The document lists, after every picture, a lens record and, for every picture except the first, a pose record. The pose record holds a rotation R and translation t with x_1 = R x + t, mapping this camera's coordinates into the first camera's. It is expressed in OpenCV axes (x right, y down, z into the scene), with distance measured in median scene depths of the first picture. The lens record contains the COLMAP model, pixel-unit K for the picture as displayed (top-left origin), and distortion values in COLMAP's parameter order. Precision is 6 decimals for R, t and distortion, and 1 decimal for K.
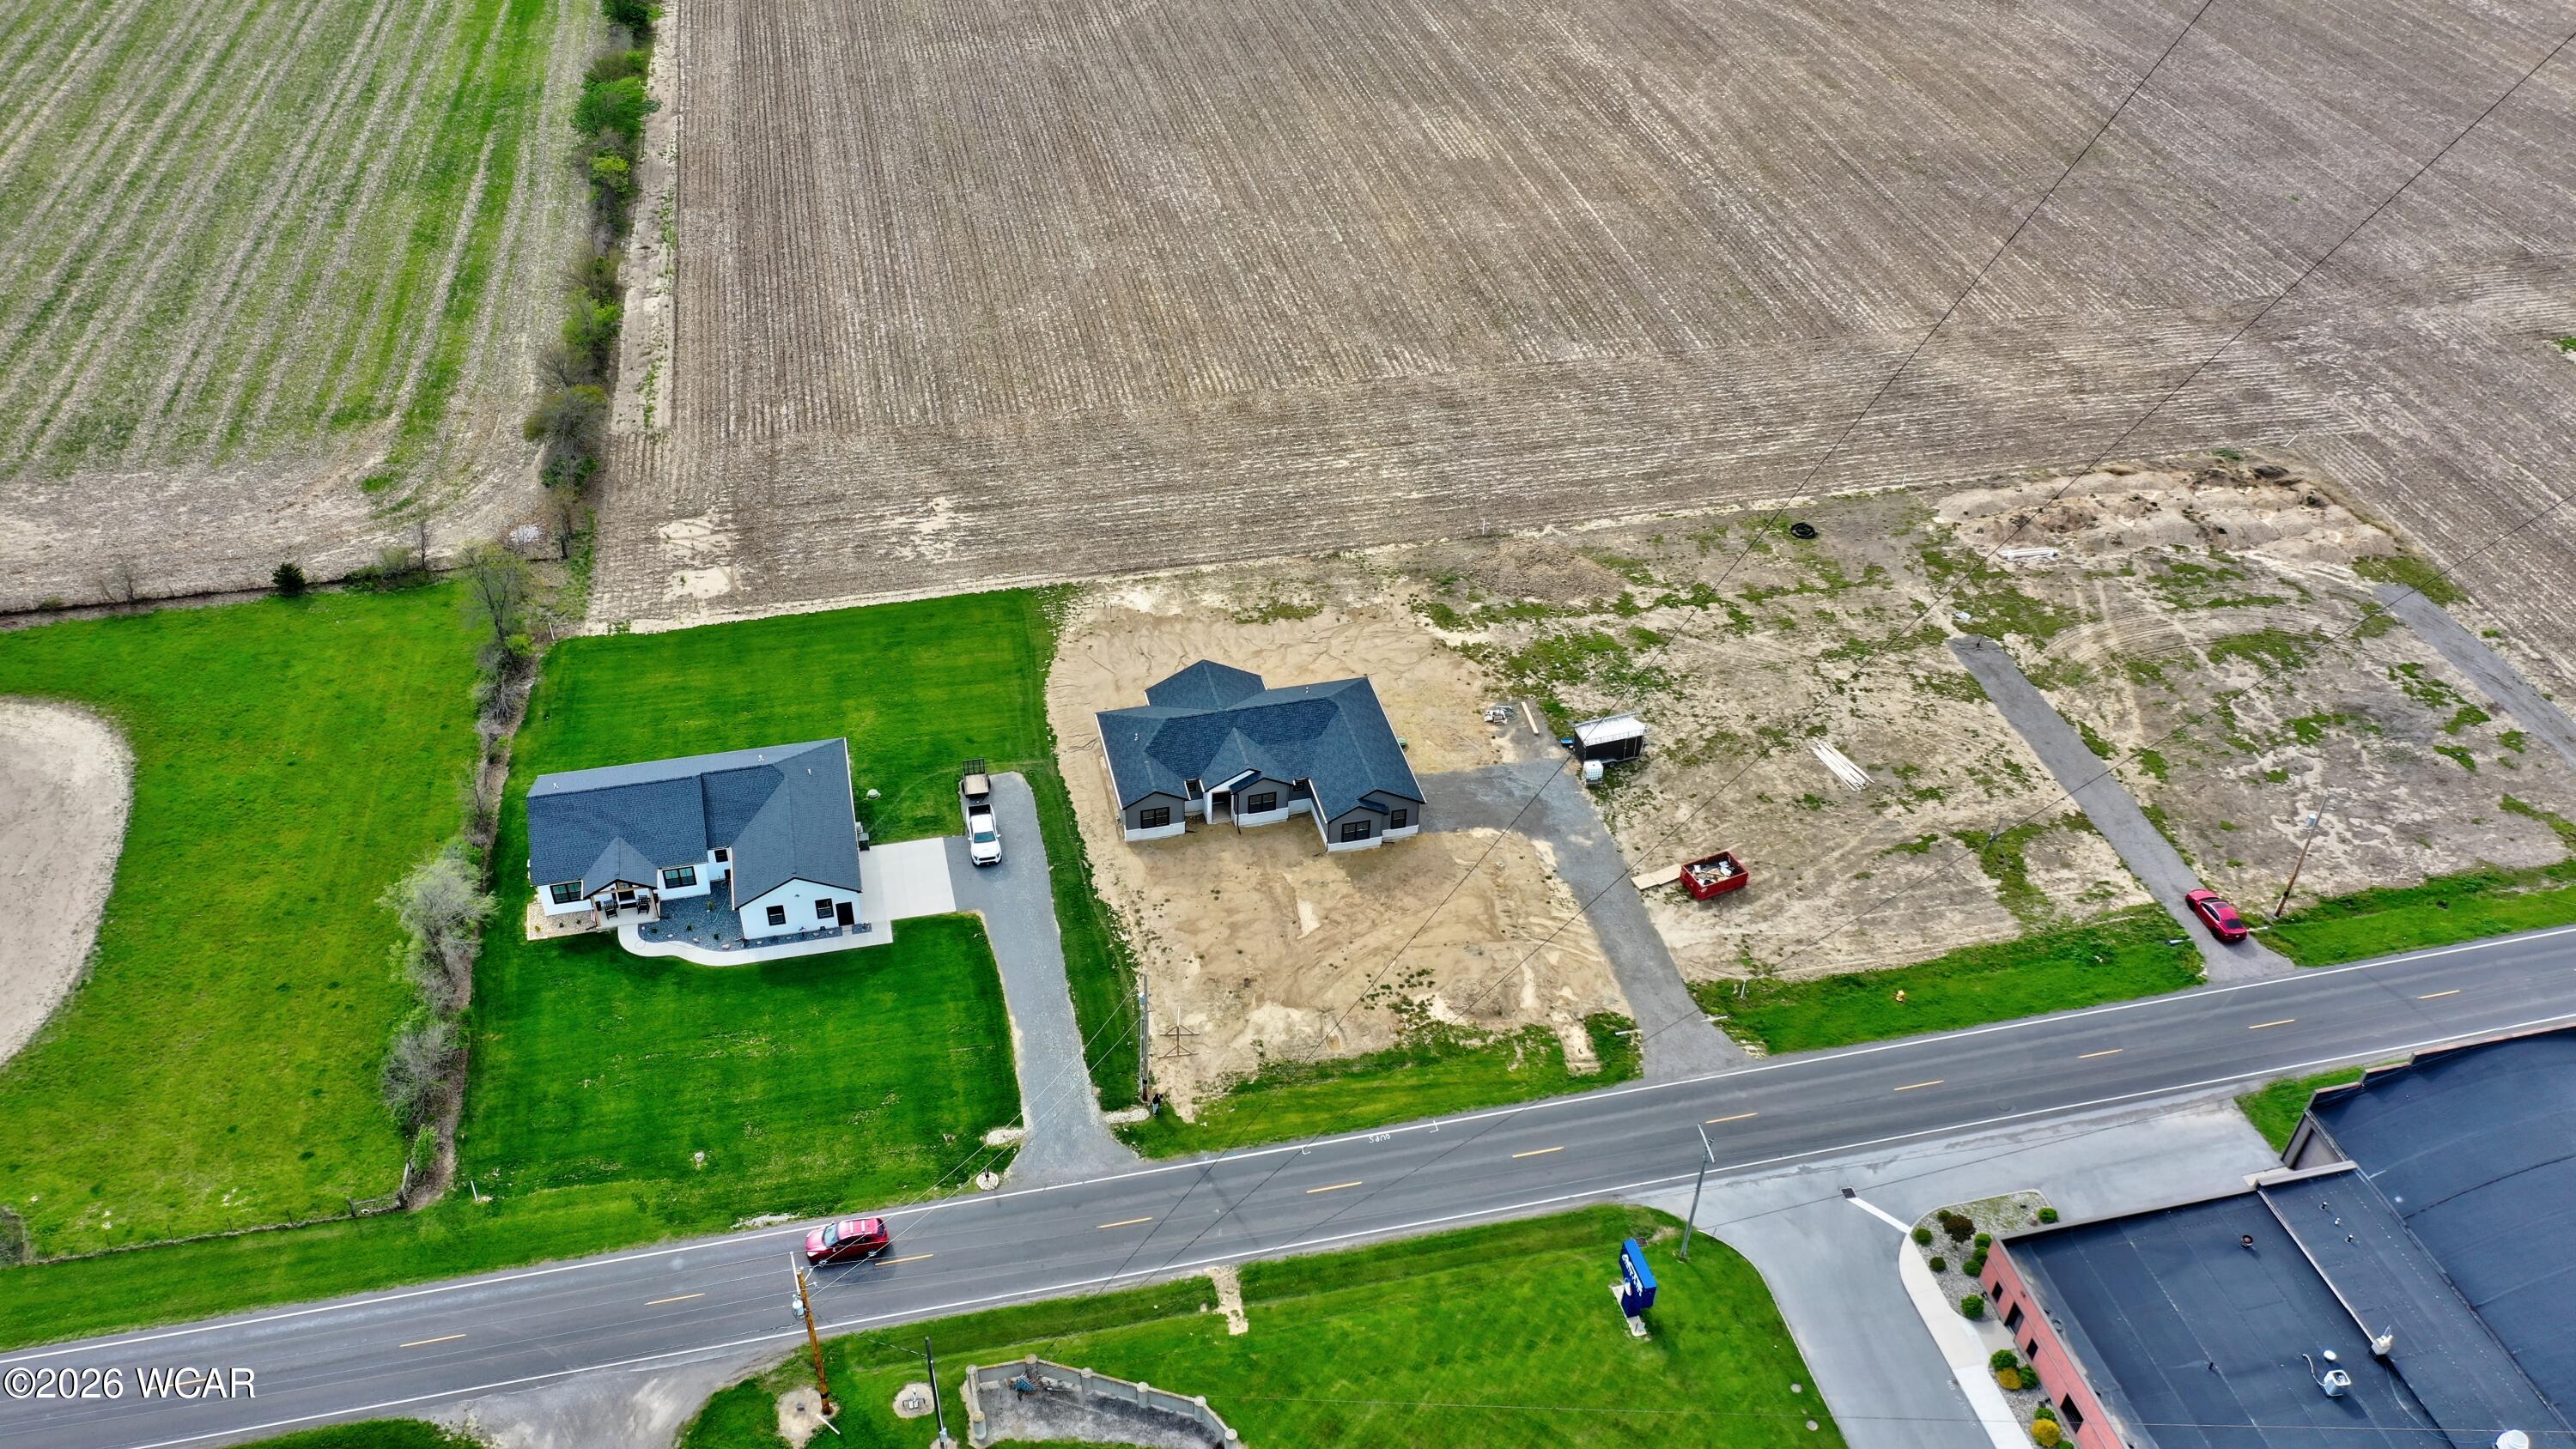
lens RADIAL K [[2000.3, 0, 1288.0], [0, 2000.3, 724.5], [0, 0, 1]] dist [-0.007683, -0.008053]
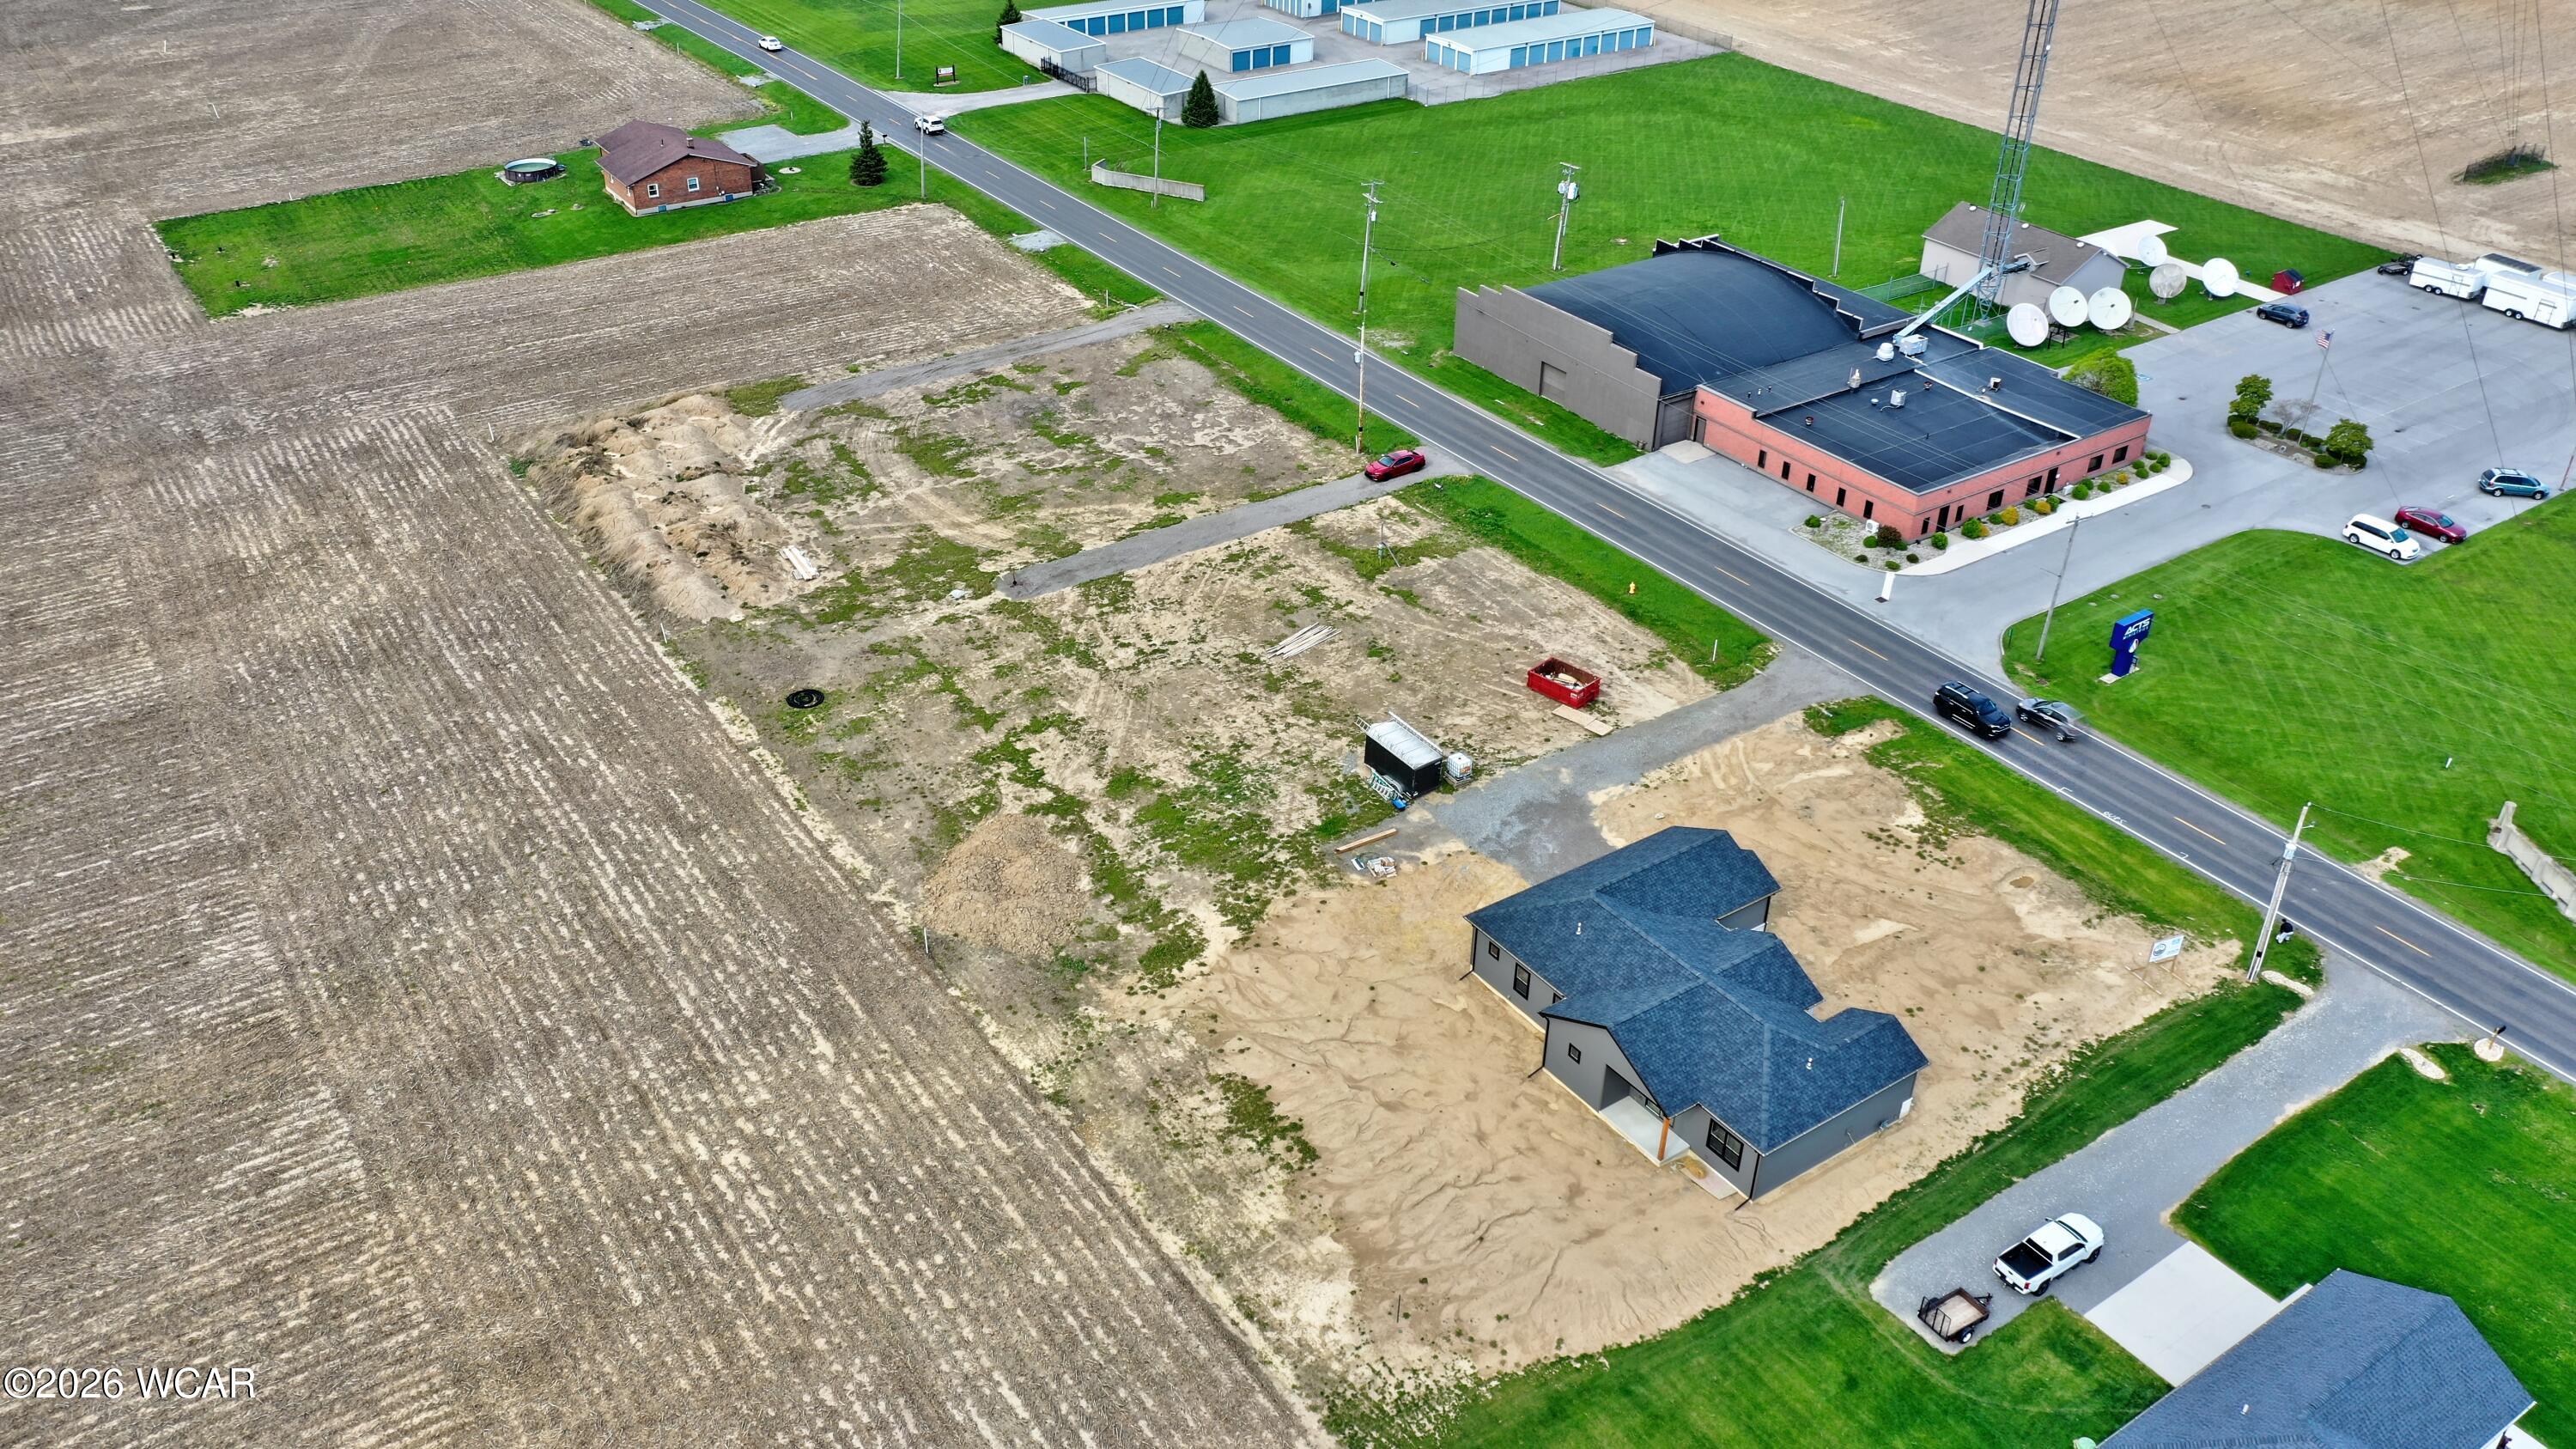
lens RADIAL K [[2000.9, 0, 1288.0], [0, 2000.9, 724.5], [0, 0, 1]] dist [-0.007683, -0.008053]
pose [[-0.350628, -0.518629, 0.779797, -0.421360], [0.569189, 0.543210, 0.617209, -0.496192], [-0.743696, 0.660263, 0.104733, 0.904420]]
